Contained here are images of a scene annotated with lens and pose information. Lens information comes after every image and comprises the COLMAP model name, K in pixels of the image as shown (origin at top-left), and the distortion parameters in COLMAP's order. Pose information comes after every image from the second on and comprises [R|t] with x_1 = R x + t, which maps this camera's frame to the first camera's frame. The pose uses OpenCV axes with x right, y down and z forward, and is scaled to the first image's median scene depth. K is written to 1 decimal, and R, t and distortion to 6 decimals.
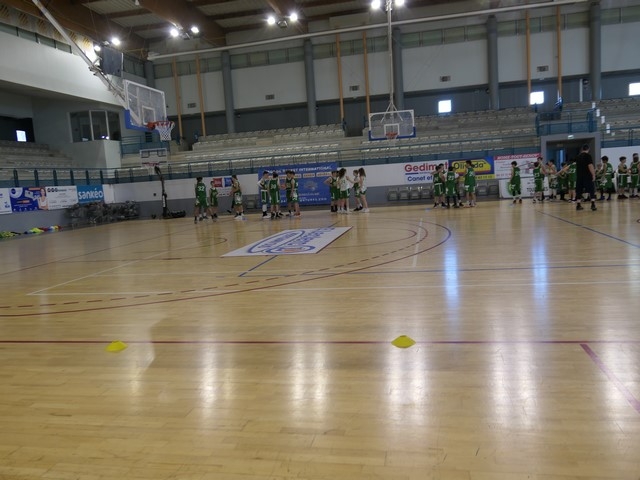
lens RADIAL K [[488.1, 0, 322.8], [0, 488.1, 246.6], [0, 0, 1]] dist [-0.006675, -0.001674]
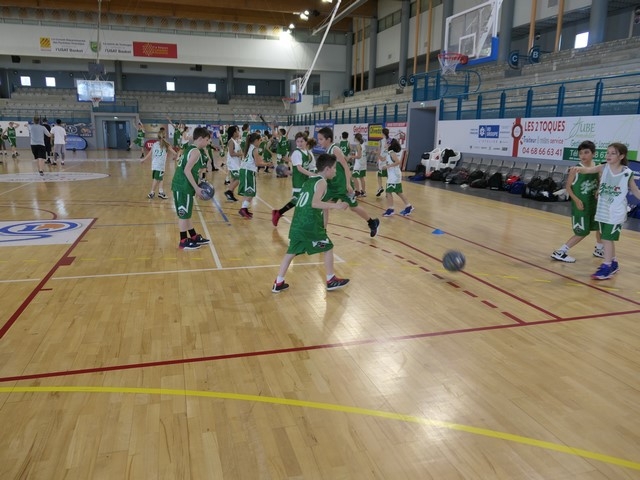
lens RADIAL K [[506.2, 0, 320.0], [0, 506.2, 240.0], [0, 0, 1]] dist [-0.010109, 0.007755]
pose [[0.473233, 0.255565, -0.843053, 0.889962], [-0.168954, 0.965559, 0.197862, -0.105305], [0.864584, 0.048802, 0.500113, 0.312605]]
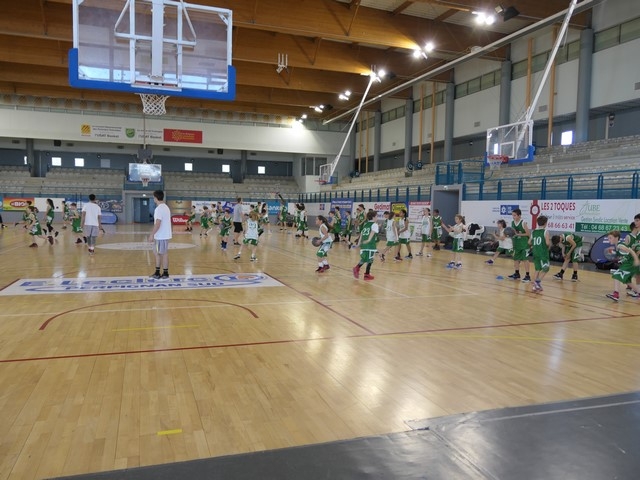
lens RADIAL K [[506.2, 0, 320.0], [0, 506.2, 240.0], [0, 0, 1]] dist [-0.010109, 0.007755]
pose [[0.518208, 0.130061, -0.845308, 0.936275], [-0.170479, 0.984243, 0.046927, -0.090280], [0.838092, 0.119789, 0.532215, 0.170785]]
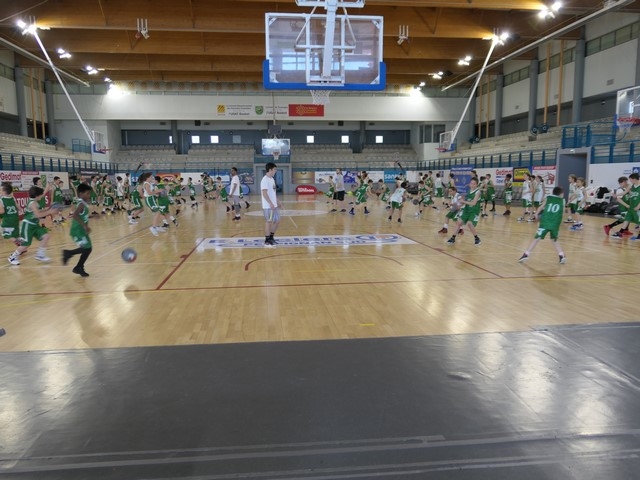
lens RADIAL K [[506.2, 0, 320.0], [0, 506.2, 240.0], [0, 0, 1]] dist [-0.010109, 0.007755]
pose [[0.321000, 0.182411, -0.929346, 0.982297], [-0.143899, 0.979278, 0.142509, -0.087909], [0.936083, 0.087986, 0.340597, 0.129069]]
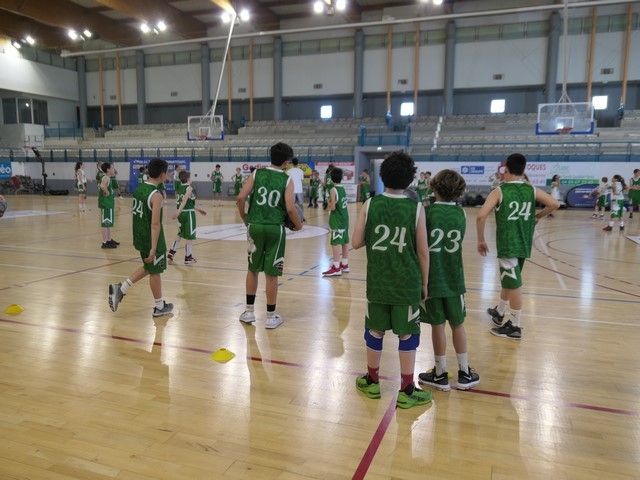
lens RADIAL K [[506.2, 0, 320.0], [0, 506.2, 240.0], [0, 0, 1]] dist [-0.010109, 0.007755]
pose [[0.986407, 0.093254, -0.135293, 0.402772], [-0.093311, 0.995619, 0.005938, -0.015575], [0.135254, 0.006768, 0.990788, -0.084775]]
